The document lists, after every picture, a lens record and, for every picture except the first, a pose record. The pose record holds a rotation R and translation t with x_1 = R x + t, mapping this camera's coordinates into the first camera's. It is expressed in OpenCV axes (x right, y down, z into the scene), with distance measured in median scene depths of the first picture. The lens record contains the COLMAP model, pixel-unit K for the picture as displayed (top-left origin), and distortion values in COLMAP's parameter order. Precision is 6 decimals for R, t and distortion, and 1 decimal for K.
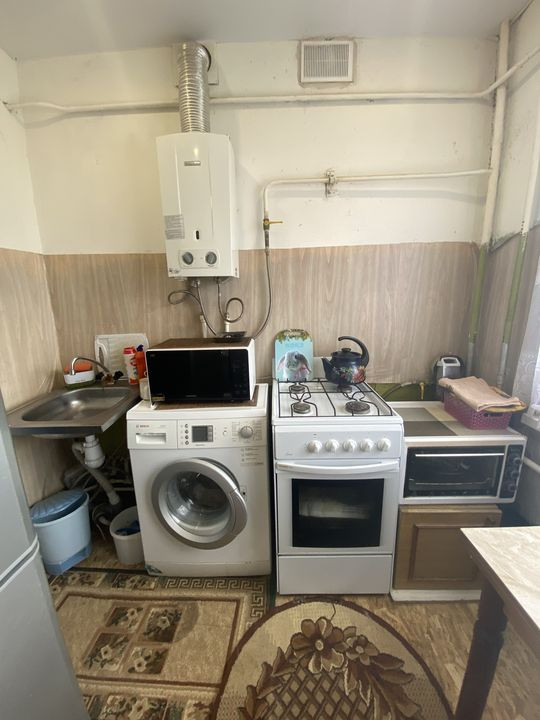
lens RADIAL K [[296.0, 0, 269.7], [0, 296.0, 361.7], [0, 0, 1]] dist [0.001113, -0.004808]
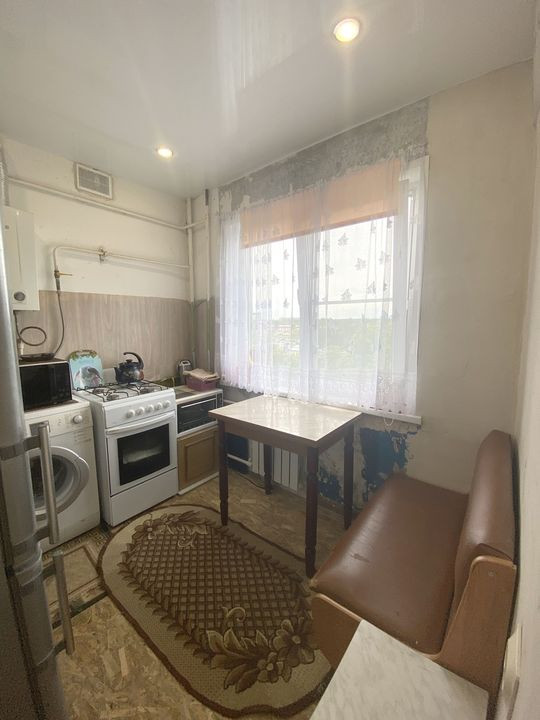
lens RADIAL K [[296.0, 0, 272.2], [0, 296.0, 359.9], [0, 0, 1]] dist [0.001113, -0.004808]
pose [[0.611240, -0.073617, 0.788014, -0.556051], [0.154348, 0.987635, -0.027458, 0.126439], [-0.776249, 0.138412, 0.615044, -0.602847]]
